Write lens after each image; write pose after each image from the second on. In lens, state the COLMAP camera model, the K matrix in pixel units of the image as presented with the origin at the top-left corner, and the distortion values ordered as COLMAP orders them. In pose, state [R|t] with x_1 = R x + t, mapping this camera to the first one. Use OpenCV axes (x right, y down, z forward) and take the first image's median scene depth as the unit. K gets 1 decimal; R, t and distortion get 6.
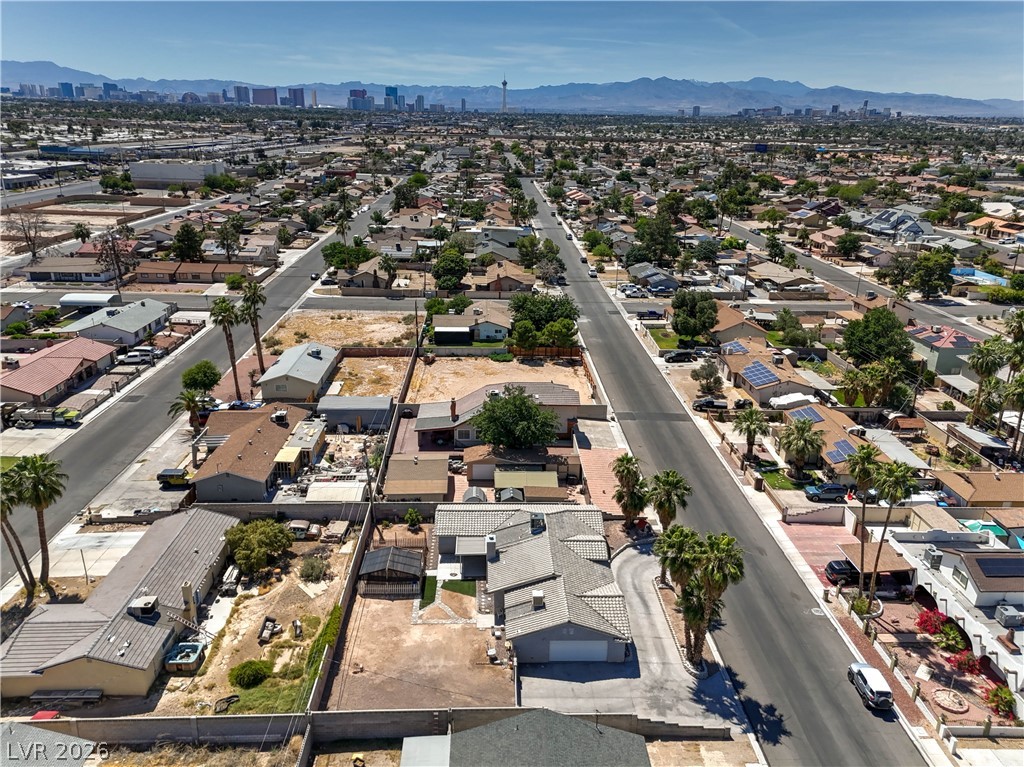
lens RADIAL K [[747.5, 0, 513.0], [0, 747.5, 384.3], [0, 0, 1]] dist [0.104385, -0.069382]
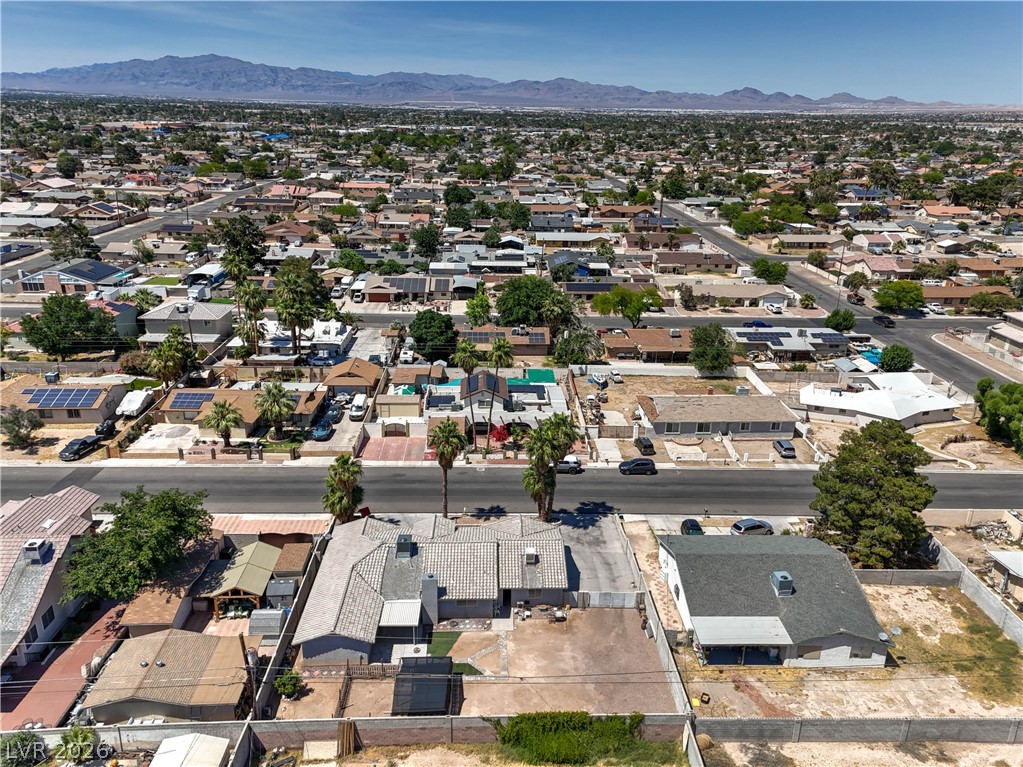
lens RADIAL K [[746.7, 0, 512.5], [0, 746.7, 384.3], [0, 0, 1]] dist [0.104385, -0.069382]
pose [[-0.000595, -0.359400, 0.933184, -0.492693], [0.314420, 0.885789, 0.341347, -0.171340], [-0.949284, 0.293614, 0.112475, 0.466636]]
